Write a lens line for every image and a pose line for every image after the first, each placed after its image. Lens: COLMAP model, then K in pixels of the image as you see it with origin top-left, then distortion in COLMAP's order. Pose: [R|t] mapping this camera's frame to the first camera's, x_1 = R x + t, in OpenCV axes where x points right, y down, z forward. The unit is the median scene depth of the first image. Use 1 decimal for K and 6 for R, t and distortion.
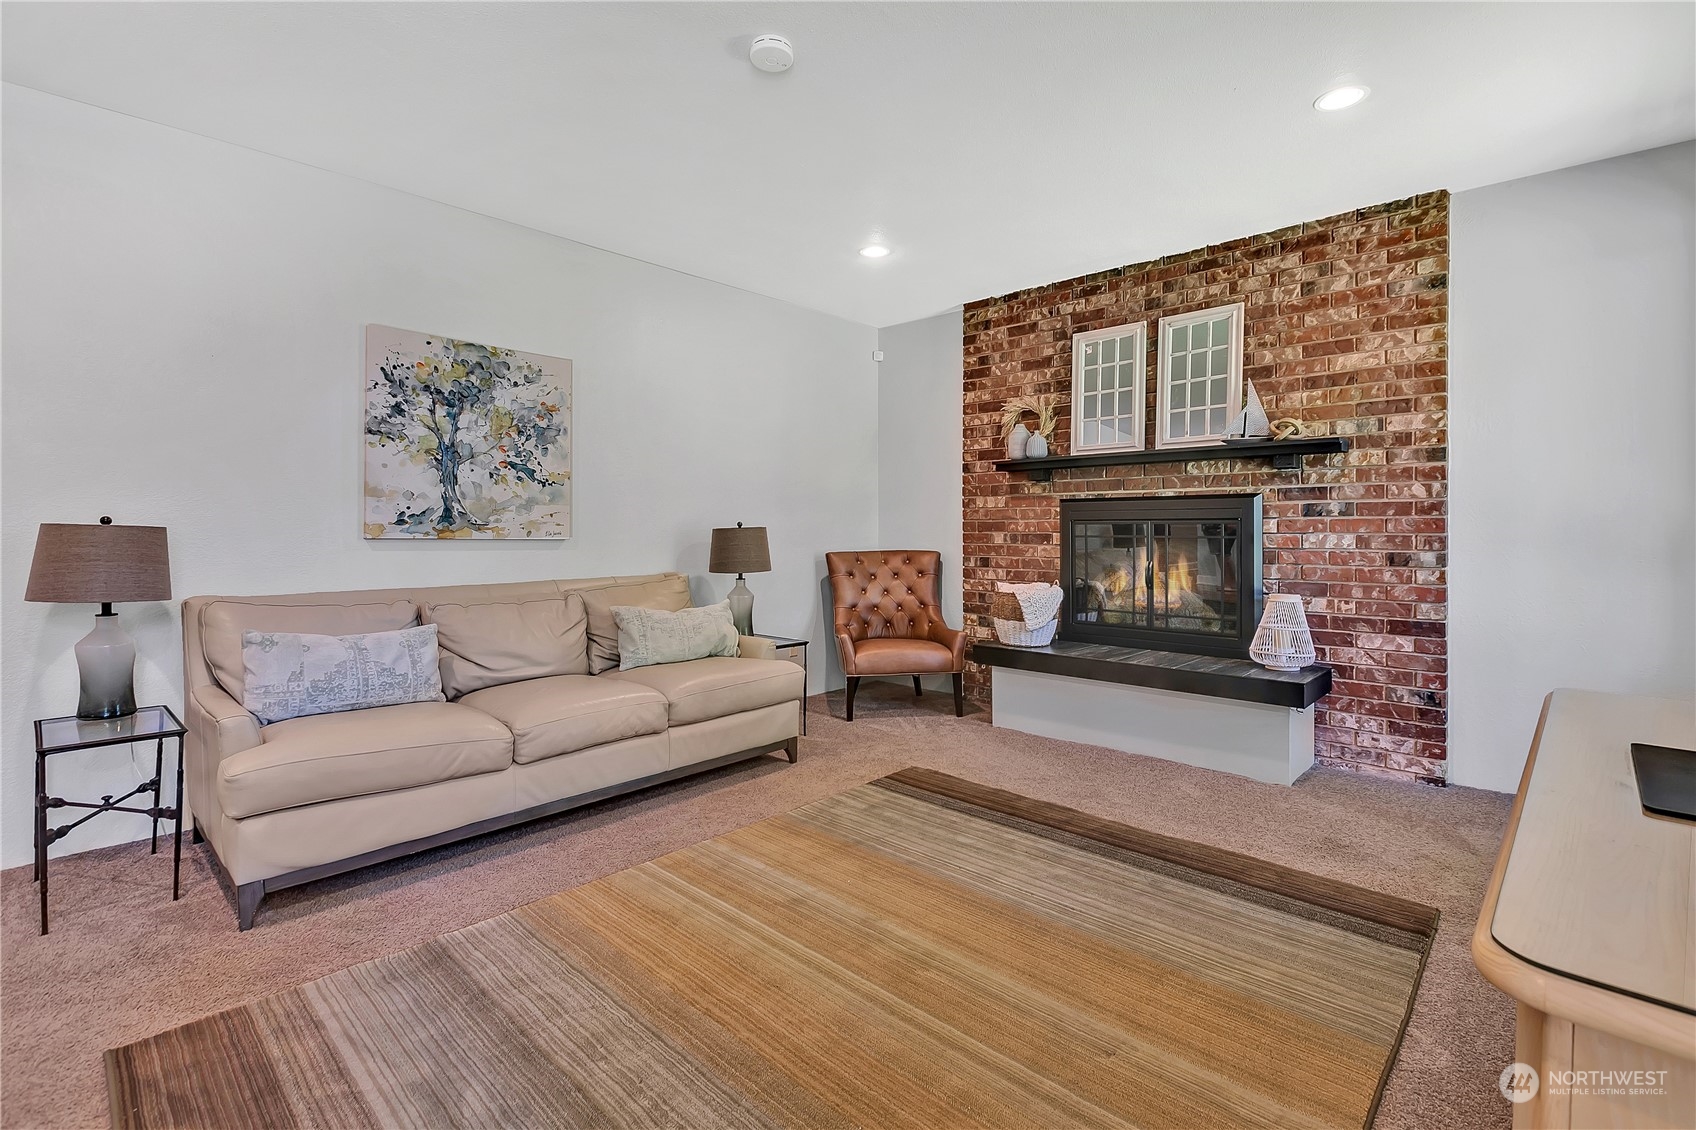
lens RADIAL K [[775.4, 0, 844.4], [0, 775.4, 537.6], [0, 0, 1]] dist [0.005056, -0.000407]
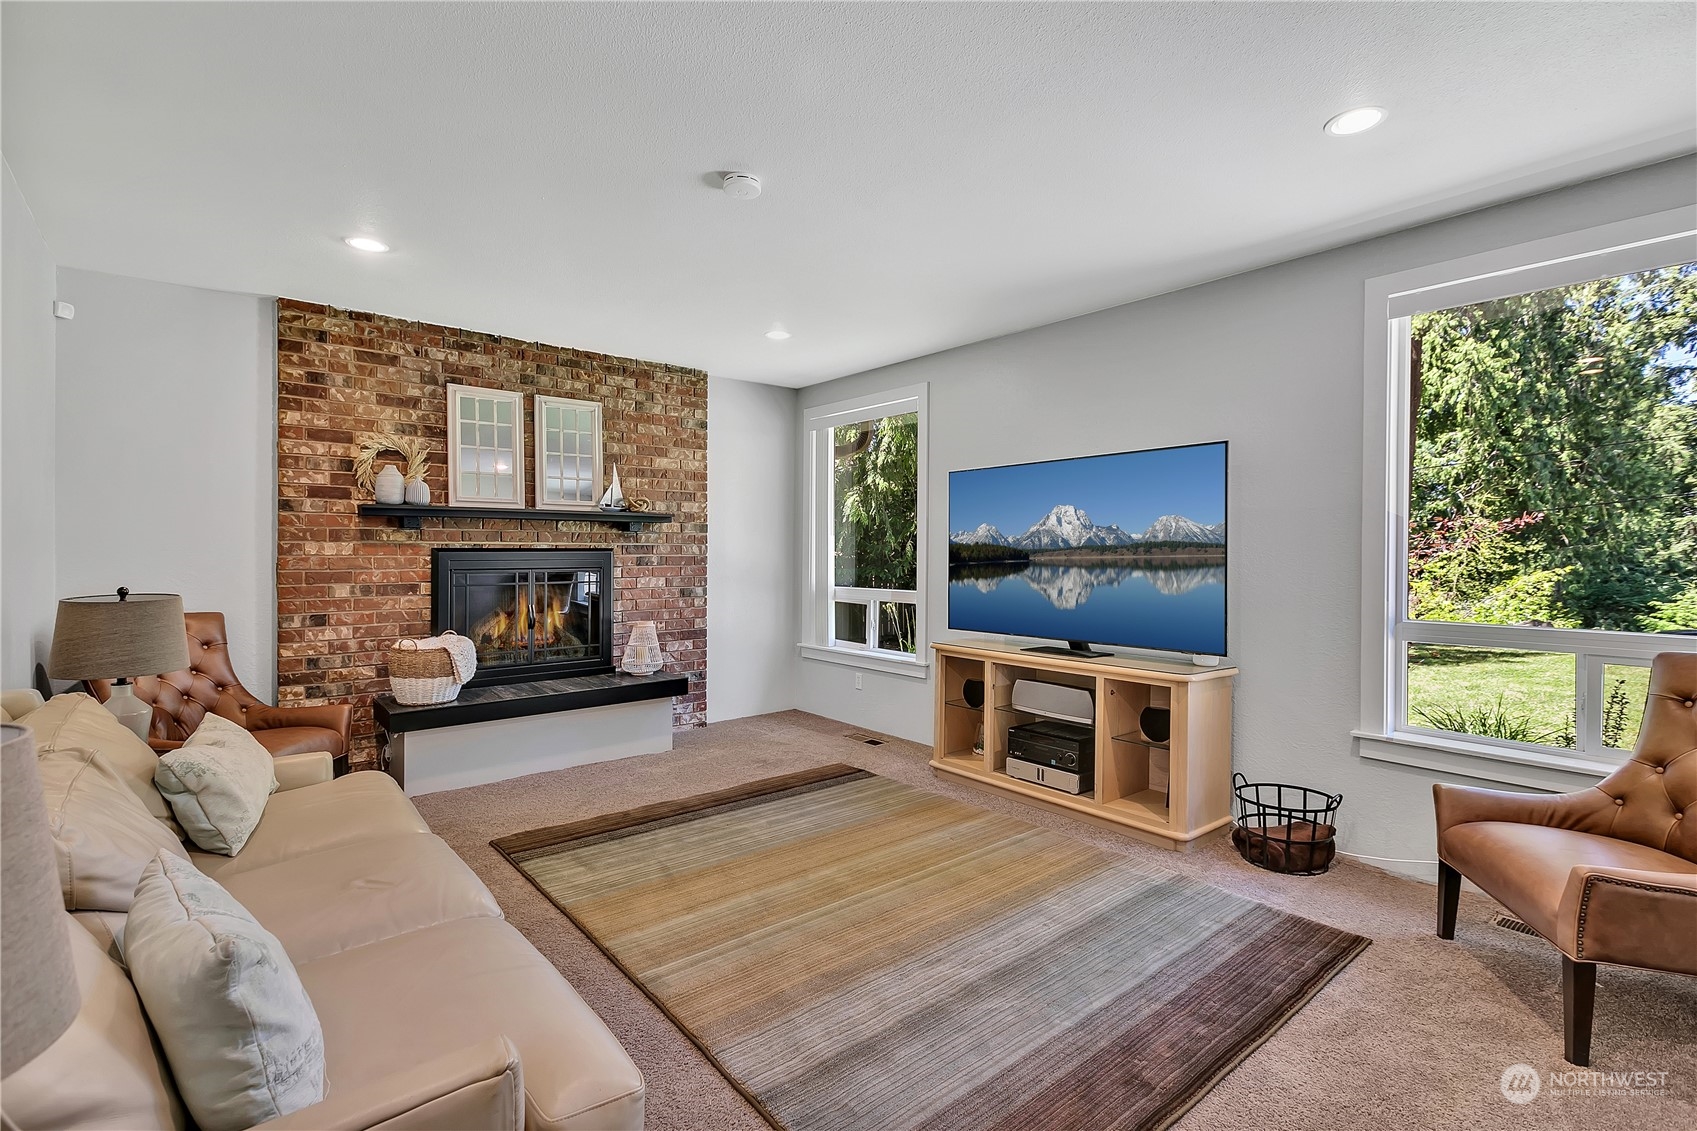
lens RADIAL K [[775.9, 0, 848.2], [0, 775.9, 562.7], [0, 0, 1]] dist [0.005056, -0.000407]
pose [[0.116642, -0.017100, 0.993027, -0.748673], [0.007557, 0.999838, 0.016330, -0.051137], [-0.993145, 0.005600, 0.116752, 0.435202]]
